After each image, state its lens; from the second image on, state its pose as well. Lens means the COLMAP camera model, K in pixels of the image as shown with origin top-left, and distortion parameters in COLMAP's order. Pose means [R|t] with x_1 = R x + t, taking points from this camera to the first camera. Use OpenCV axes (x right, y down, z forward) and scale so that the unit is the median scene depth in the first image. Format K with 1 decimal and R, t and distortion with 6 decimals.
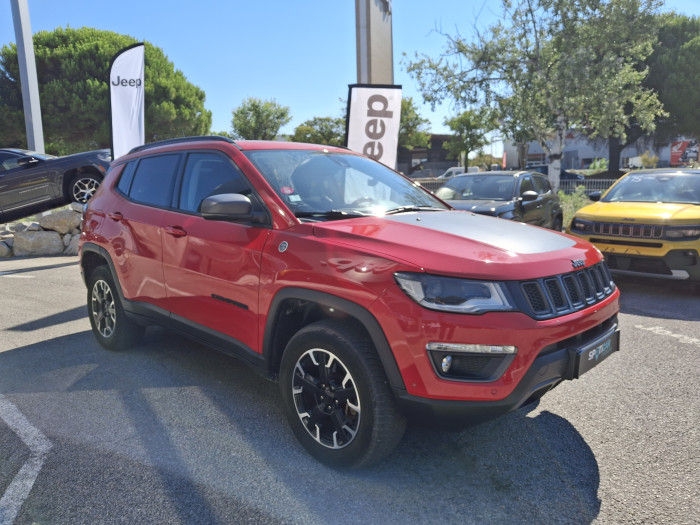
lens RADIAL K [[533.4, 0, 350.5], [0, 533.4, 262.6], [0, 0, 1]] dist [-0.010241, -0.015316]
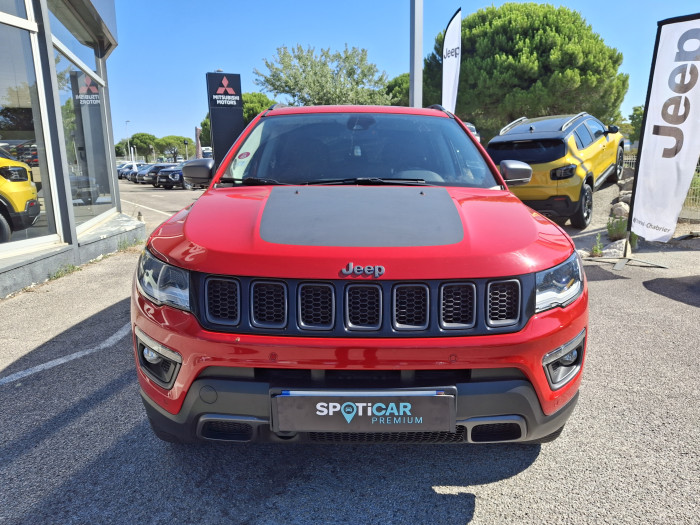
lens RADIAL K [[536.2, 0, 351.3], [0, 536.2, 263.8], [0, 0, 1]] dist [-0.008384, -0.010749]
pose [[0.703735, 0.146166, -0.695264, 0.091238], [-0.112839, 0.989181, 0.093742, -0.006121], [0.701444, 0.012484, 0.712615, 0.057547]]
